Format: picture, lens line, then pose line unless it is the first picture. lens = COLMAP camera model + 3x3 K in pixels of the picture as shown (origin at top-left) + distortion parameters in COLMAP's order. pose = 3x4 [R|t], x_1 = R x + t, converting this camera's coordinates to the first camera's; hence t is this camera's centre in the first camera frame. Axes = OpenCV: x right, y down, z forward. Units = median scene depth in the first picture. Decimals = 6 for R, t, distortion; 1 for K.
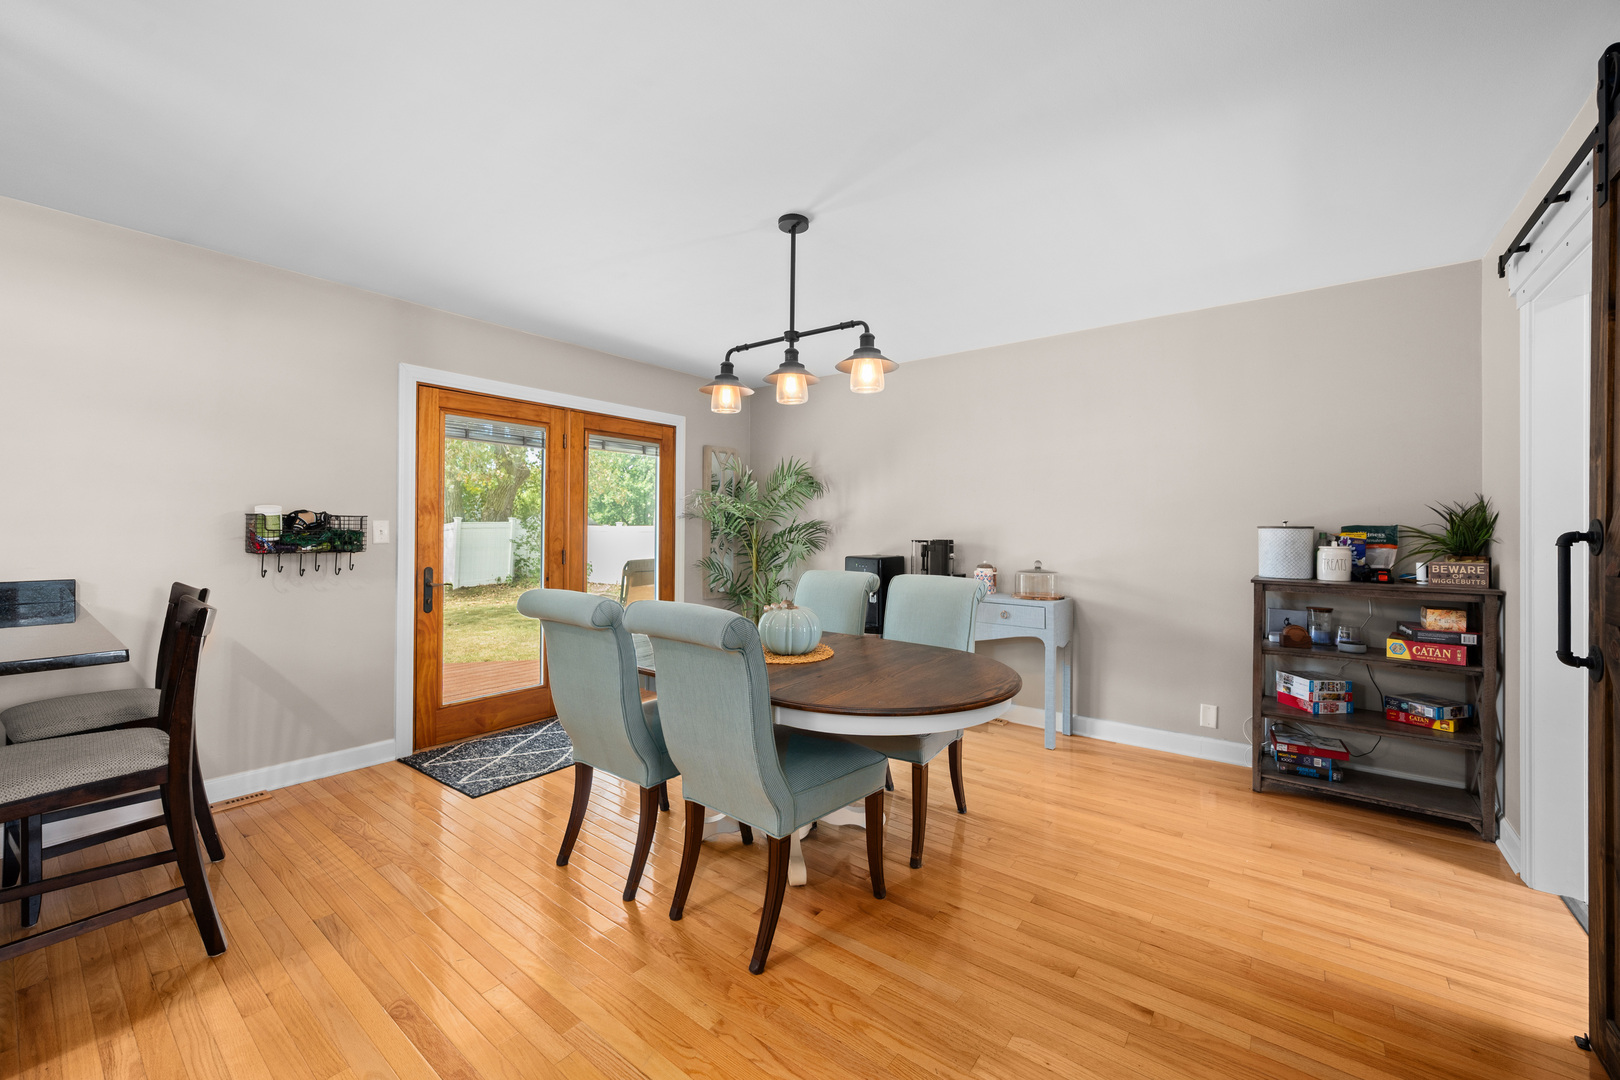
lens RADIAL K [[632.8, 0, 814.5], [0, 632.8, 529.3], [0, 0, 1]] dist [0.001967, 0.000077]
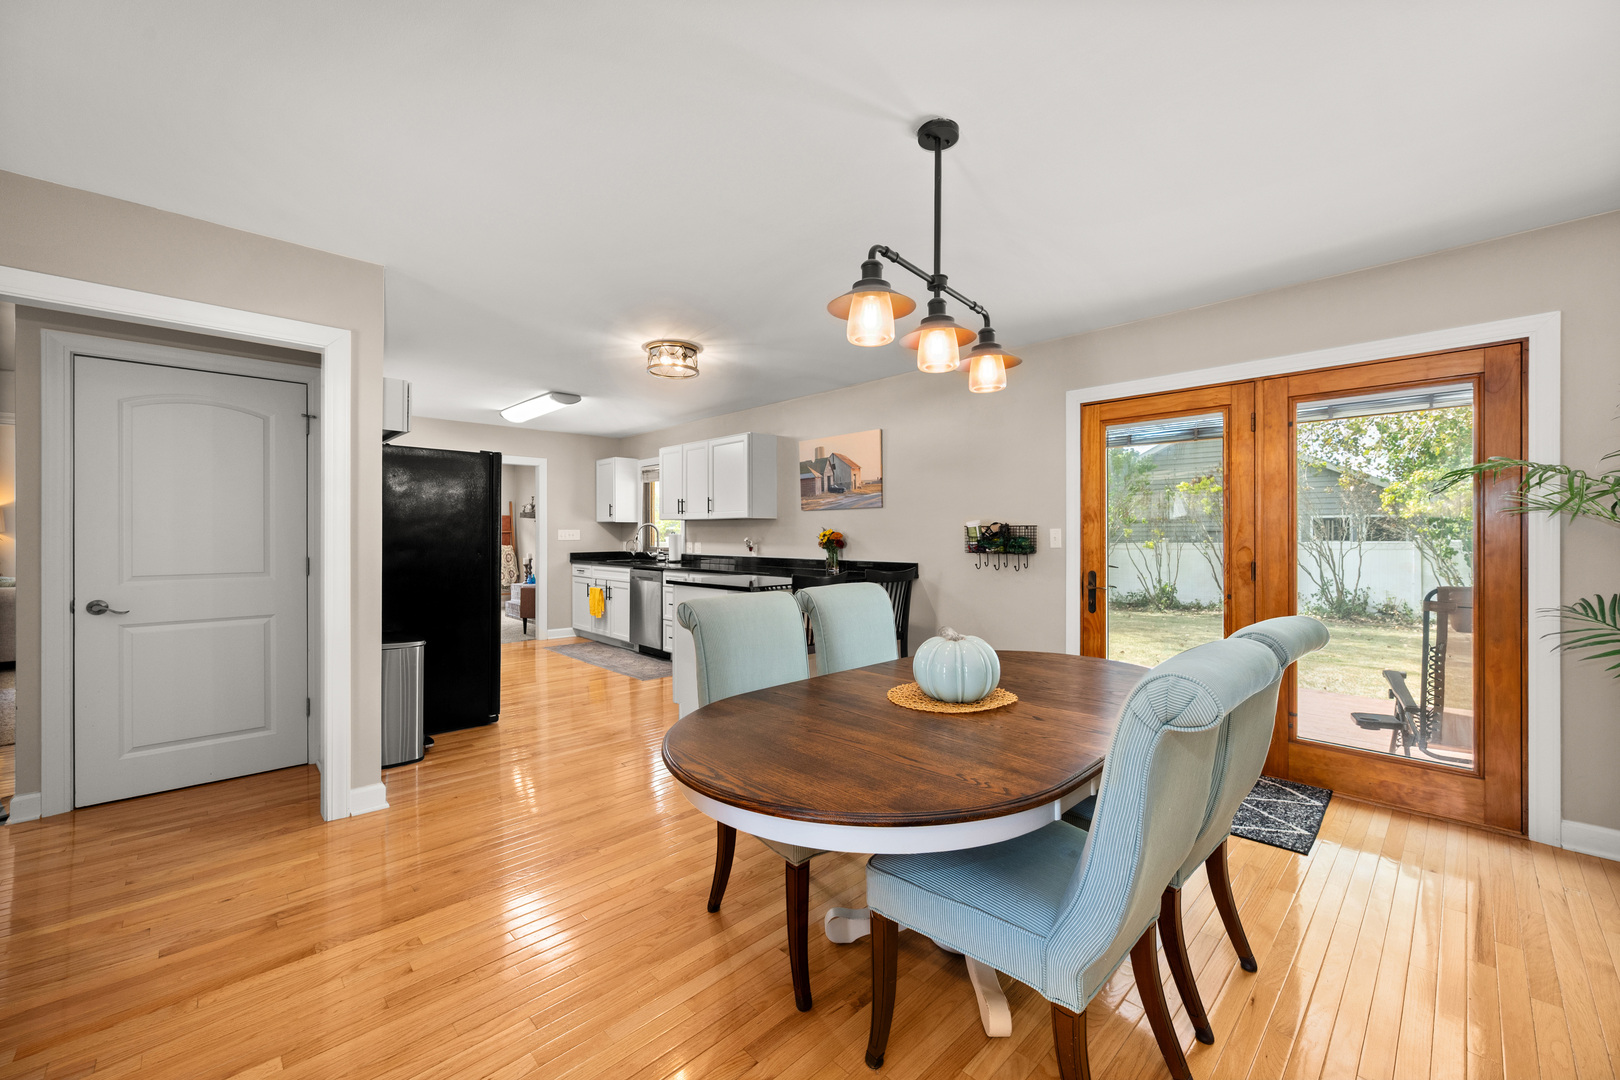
lens RADIAL K [[632.8, 0, 813.0], [0, 632.8, 537.5], [0, 0, 1]] dist [0.001967, 0.000077]
pose [[-0.138692, 0.000561, -0.990335, 0.529915], [0.000274, 1.000000, 0.000528, 0.001642], [0.990335, -0.000198, -0.138692, 0.677028]]
